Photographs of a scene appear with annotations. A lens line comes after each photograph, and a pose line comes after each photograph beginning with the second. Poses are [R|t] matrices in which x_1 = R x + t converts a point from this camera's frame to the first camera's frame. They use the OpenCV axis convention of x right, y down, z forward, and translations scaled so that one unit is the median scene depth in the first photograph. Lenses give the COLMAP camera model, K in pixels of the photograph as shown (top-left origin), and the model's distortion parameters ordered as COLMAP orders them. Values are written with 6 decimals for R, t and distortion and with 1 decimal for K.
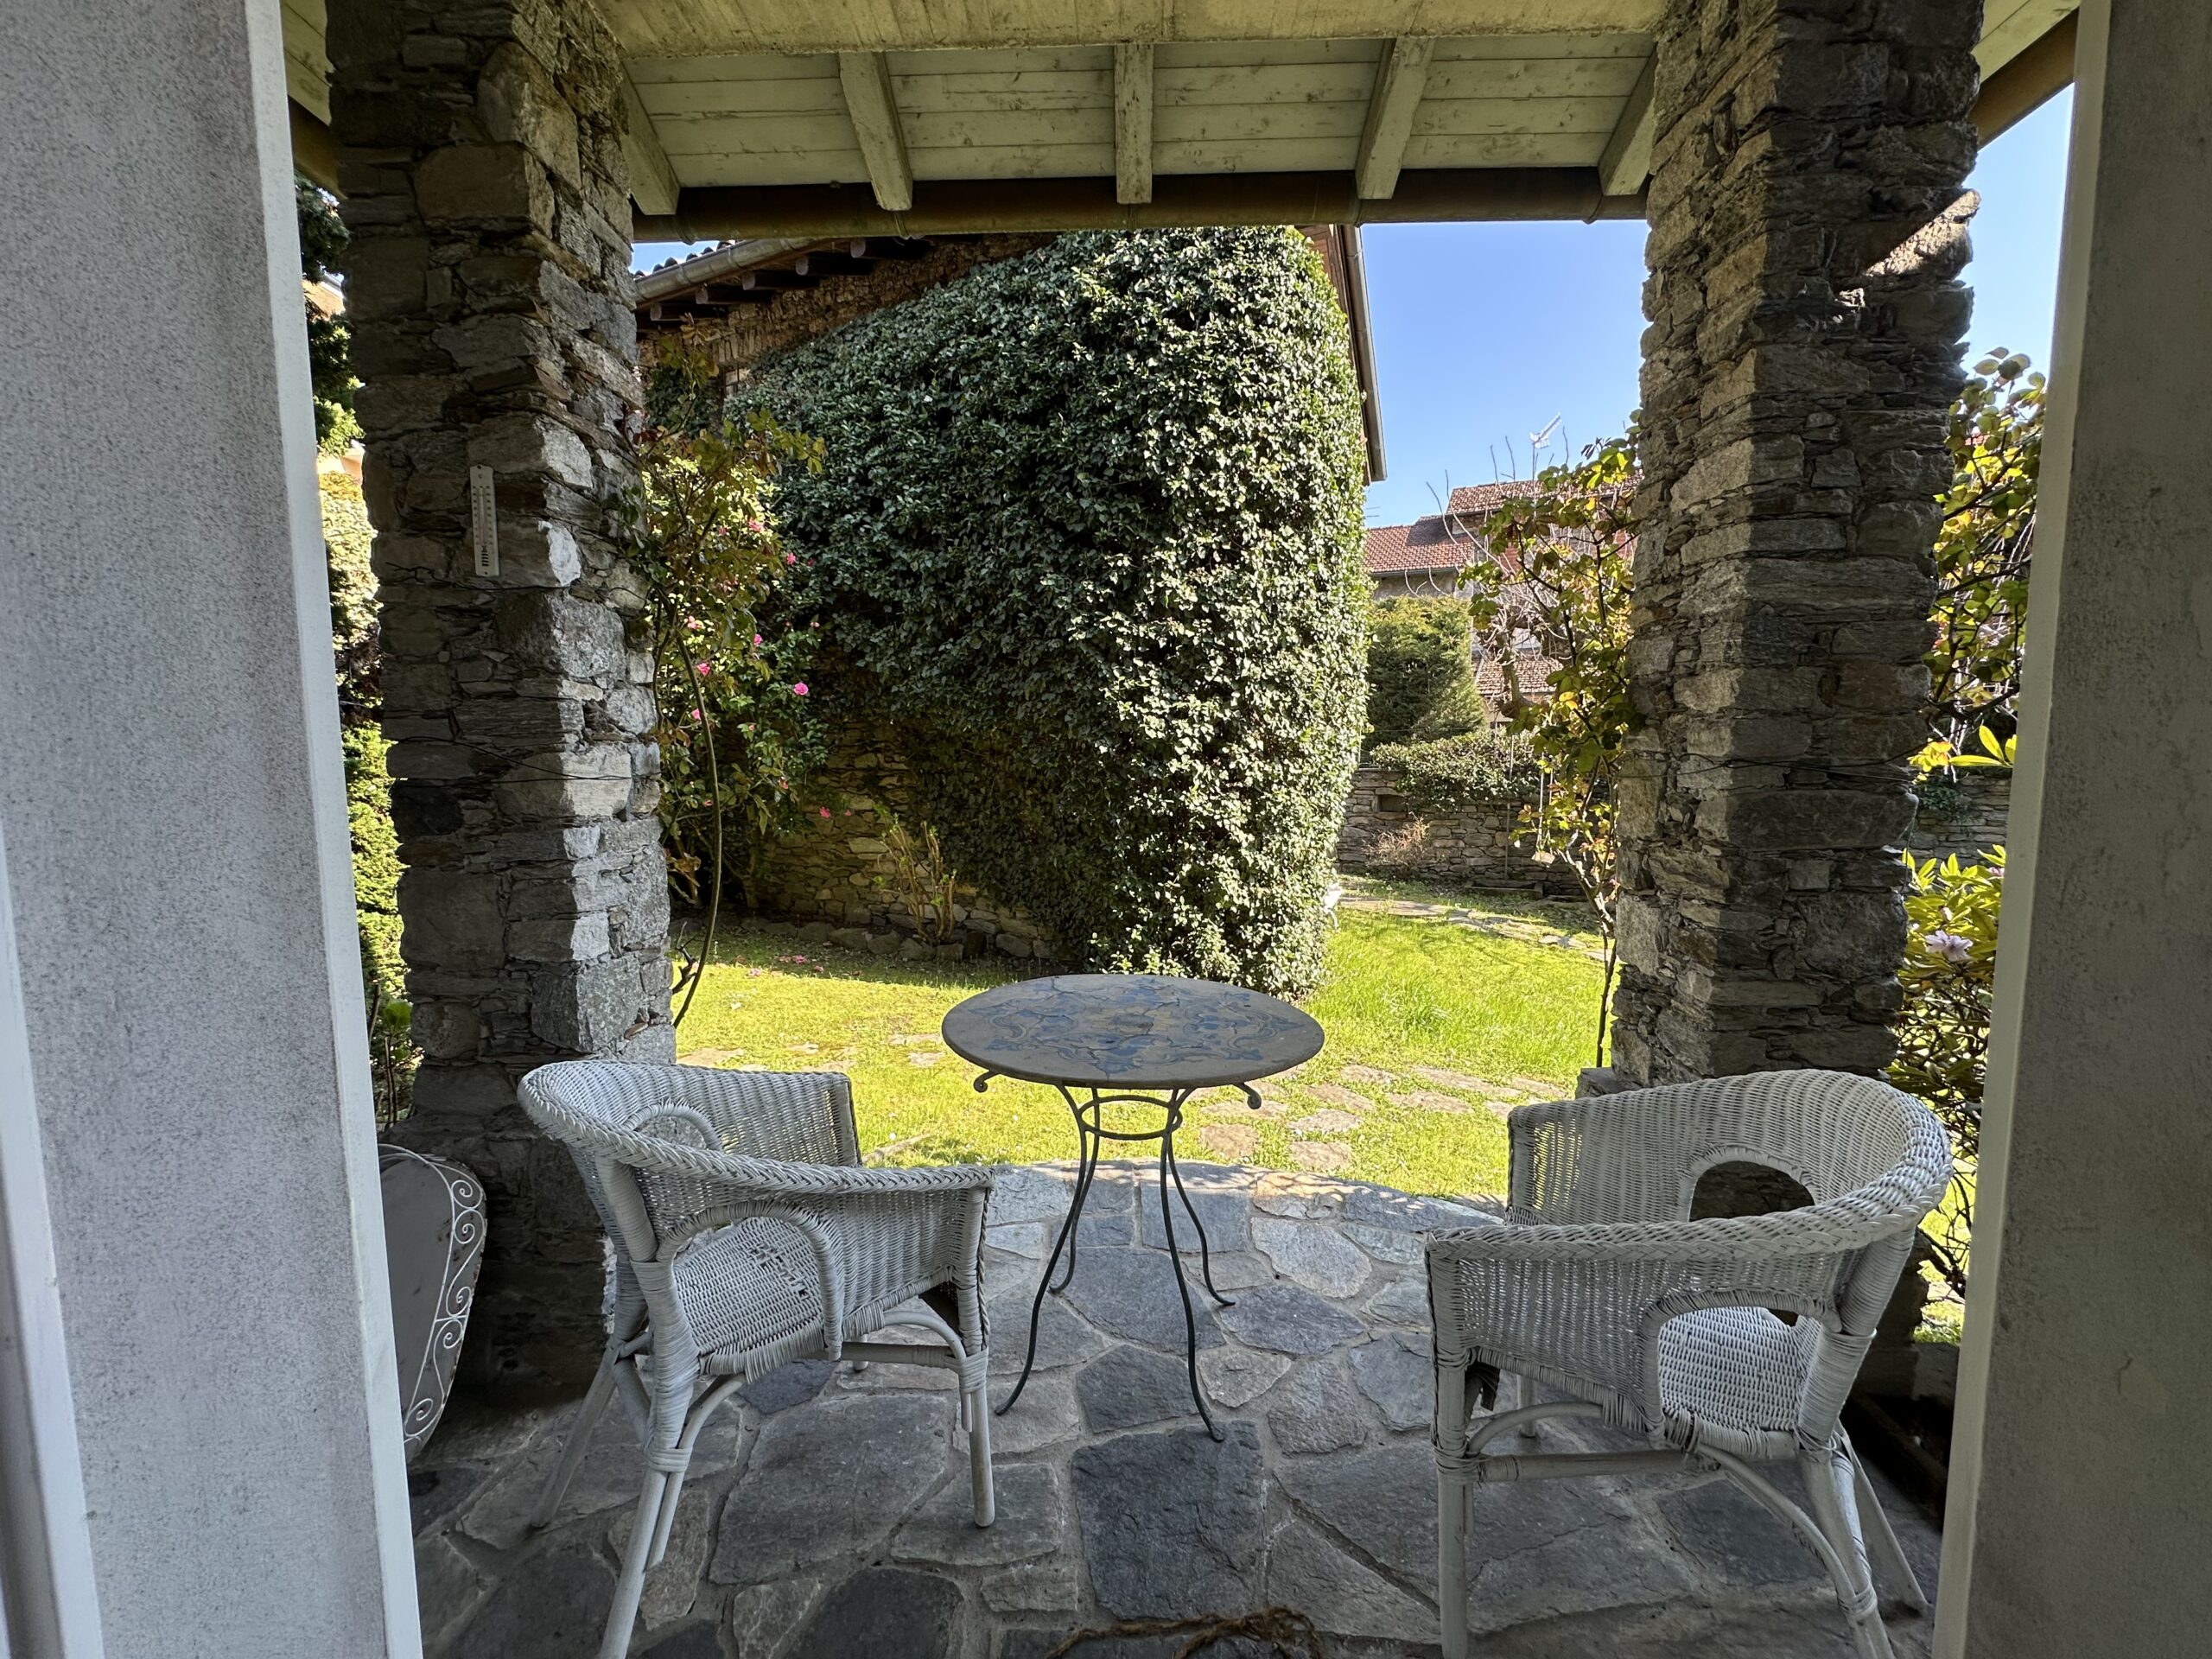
lens RADIAL K [[878.5, 0, 1105.1], [0, 878.5, 832.4], [0, 0, 1]] dist [-0.003718, 0.000602]
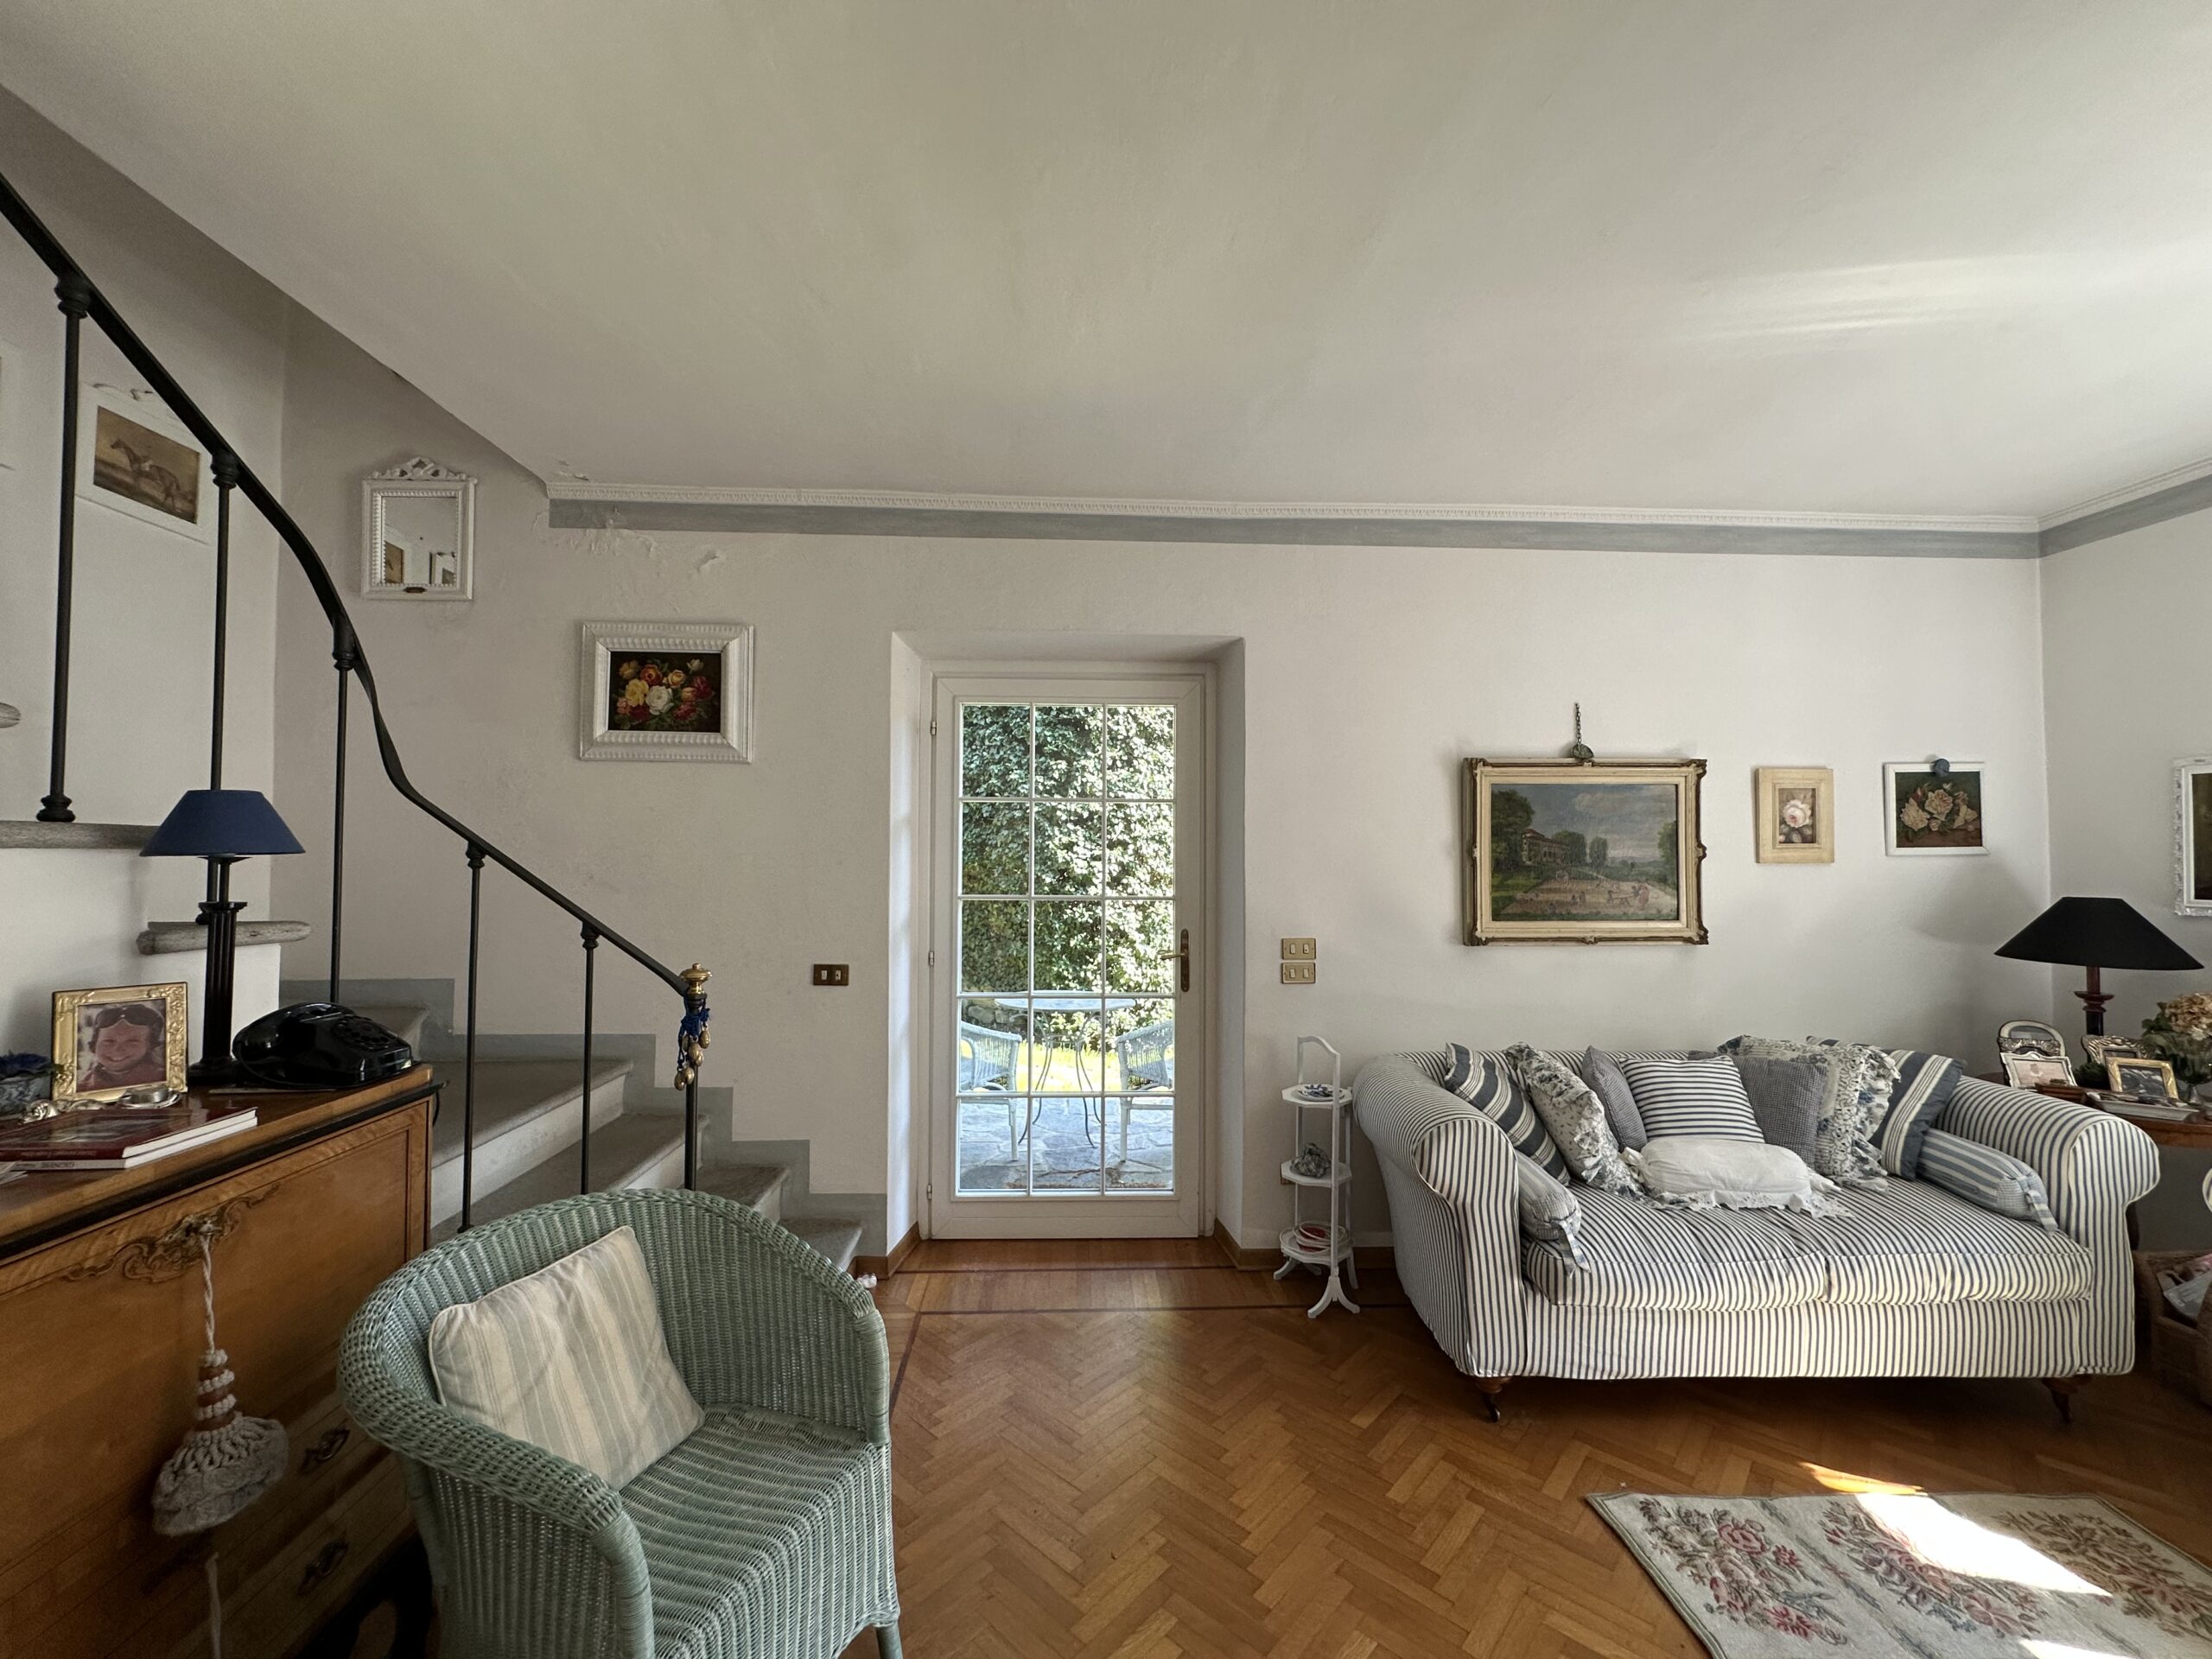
lens RADIAL K [[878.5, 0, 1108.3], [0, 878.5, 833.6], [0, 0, 1]] dist [-0.003718, 0.000602]
pose [[0.996950, 0.010173, 0.077381, -0.017106], [-0.001013, 0.993072, -0.117502, 0.007850], [-0.078040, 0.117065, 0.990053, -0.578761]]
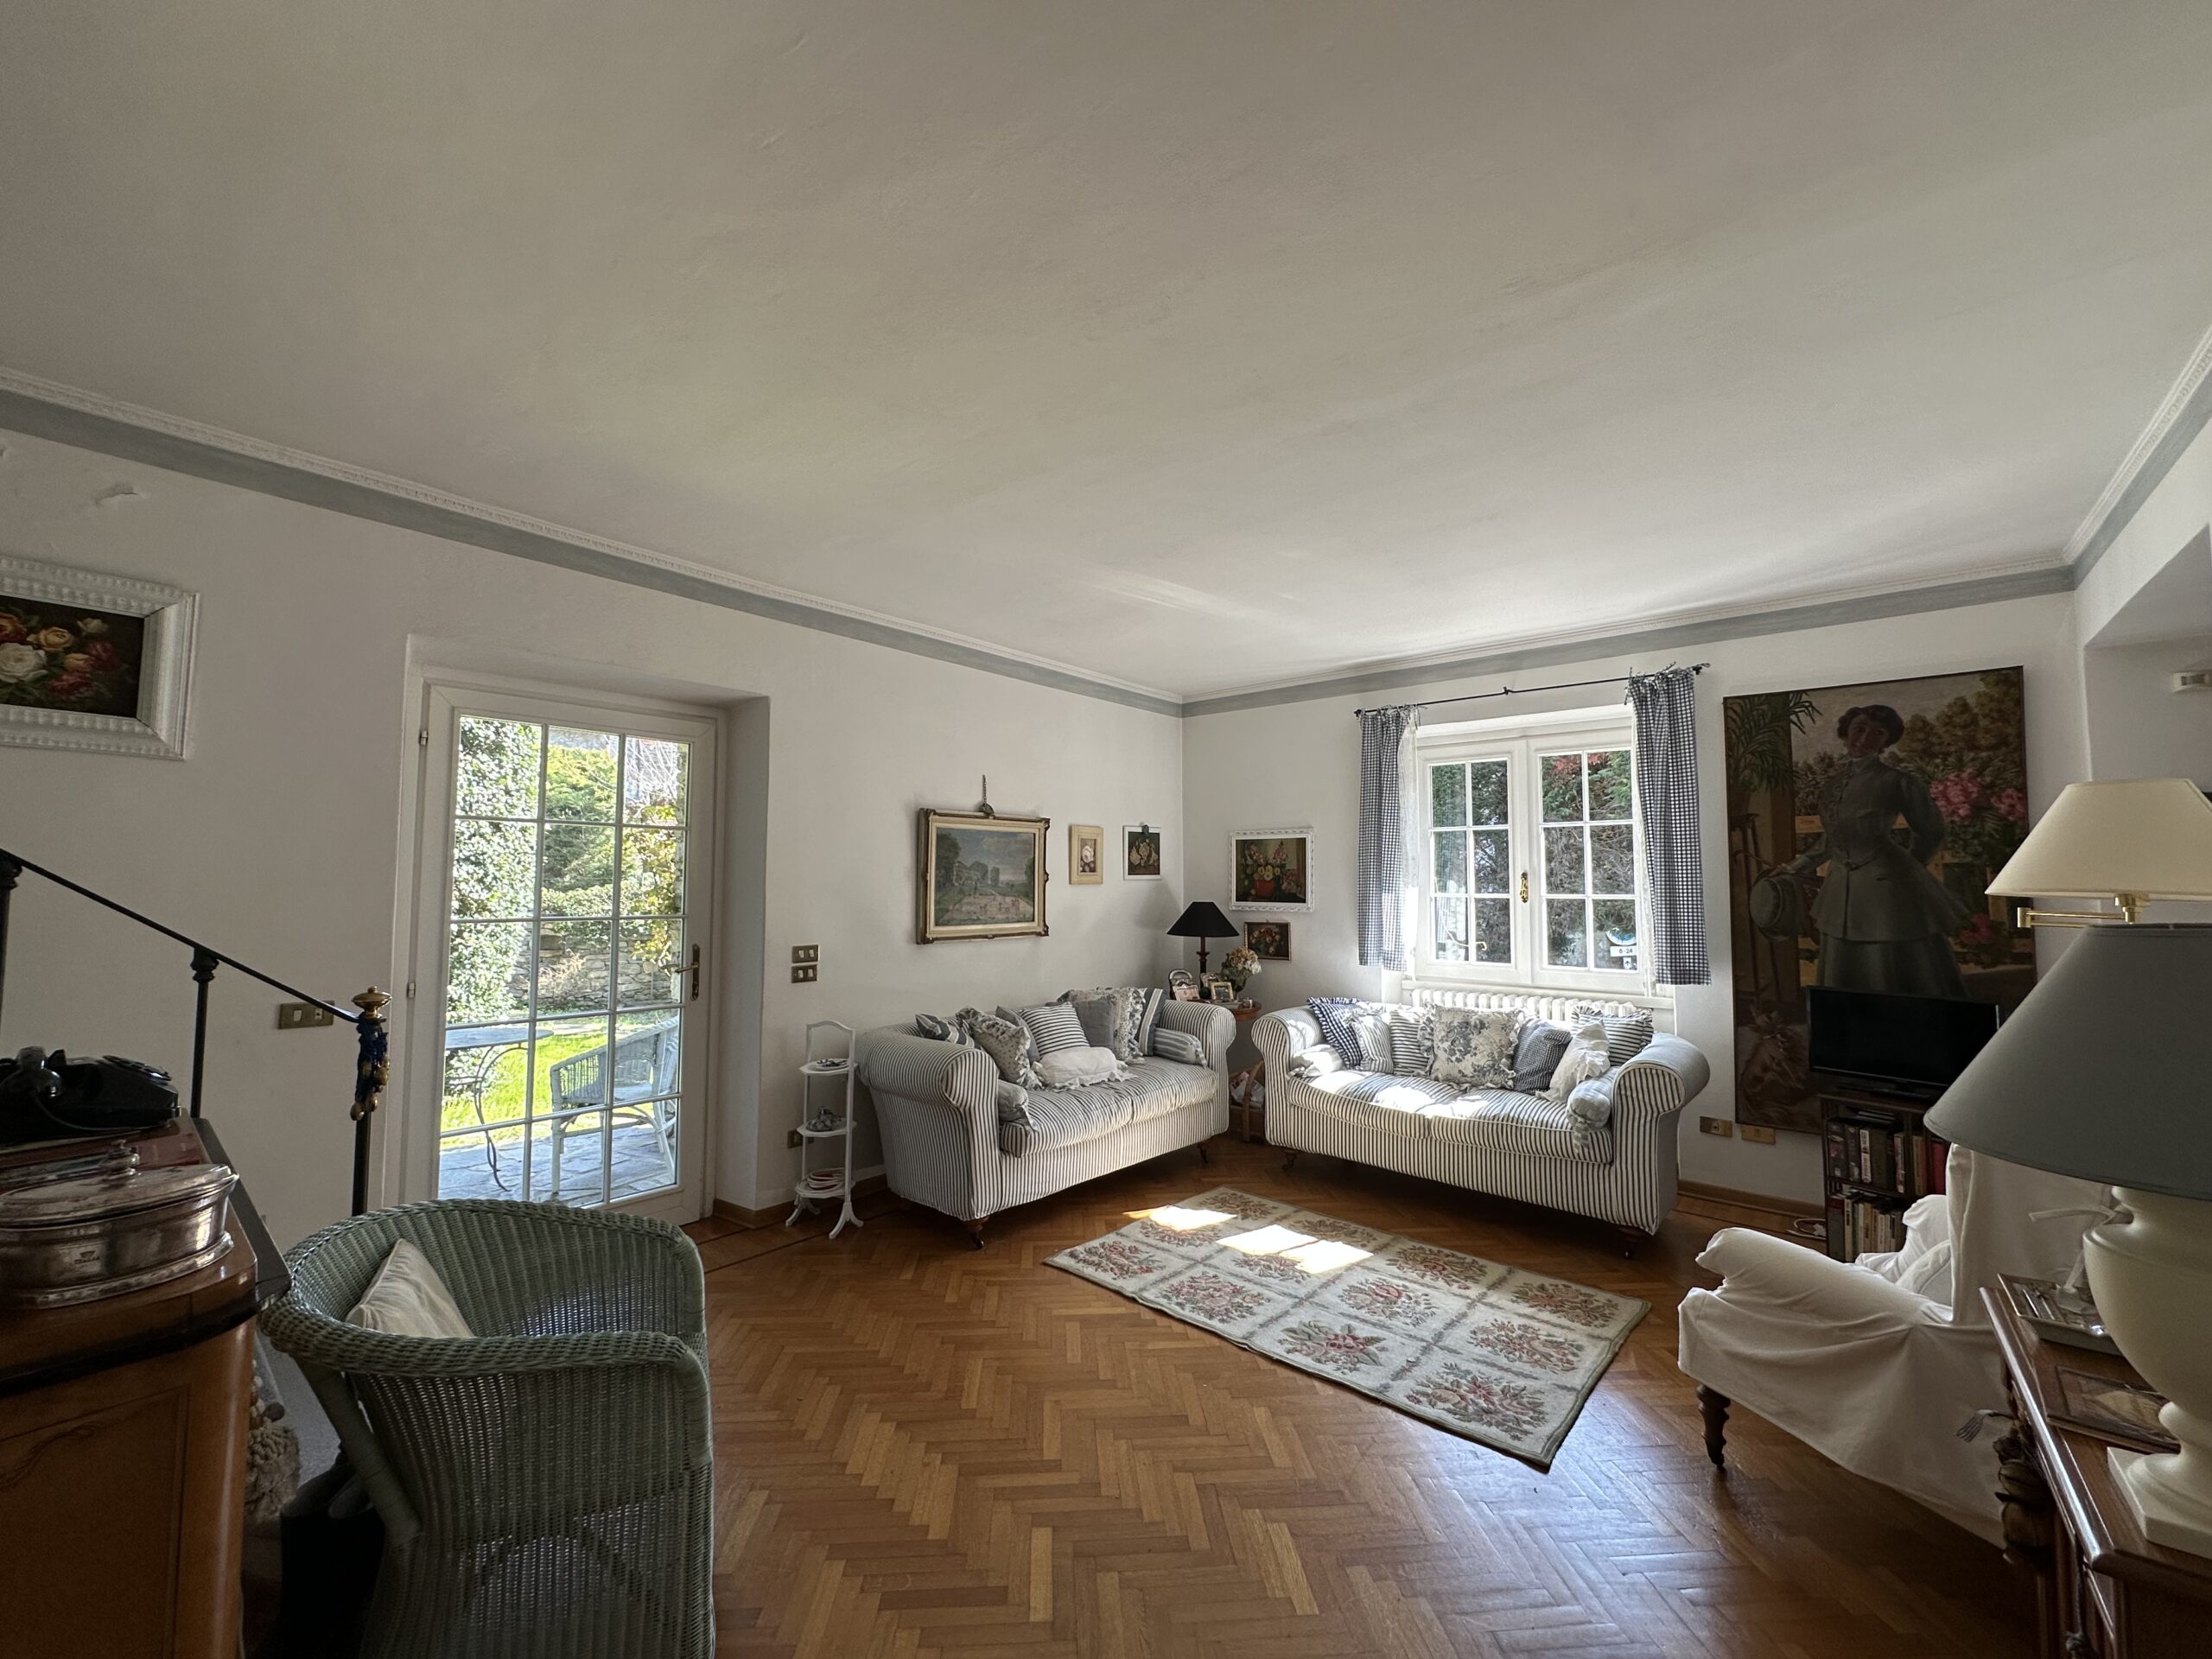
lens RADIAL K [[878.5, 0, 1104.2], [0, 878.5, 835.6], [0, 0, 1]] dist [-0.003718, 0.000602]
pose [[0.629066, 0.049747, 0.775759, -0.256000], [0.064803, 0.991120, -0.116107, 0.018653], [-0.774646, 0.123311, 0.620256, -0.651848]]
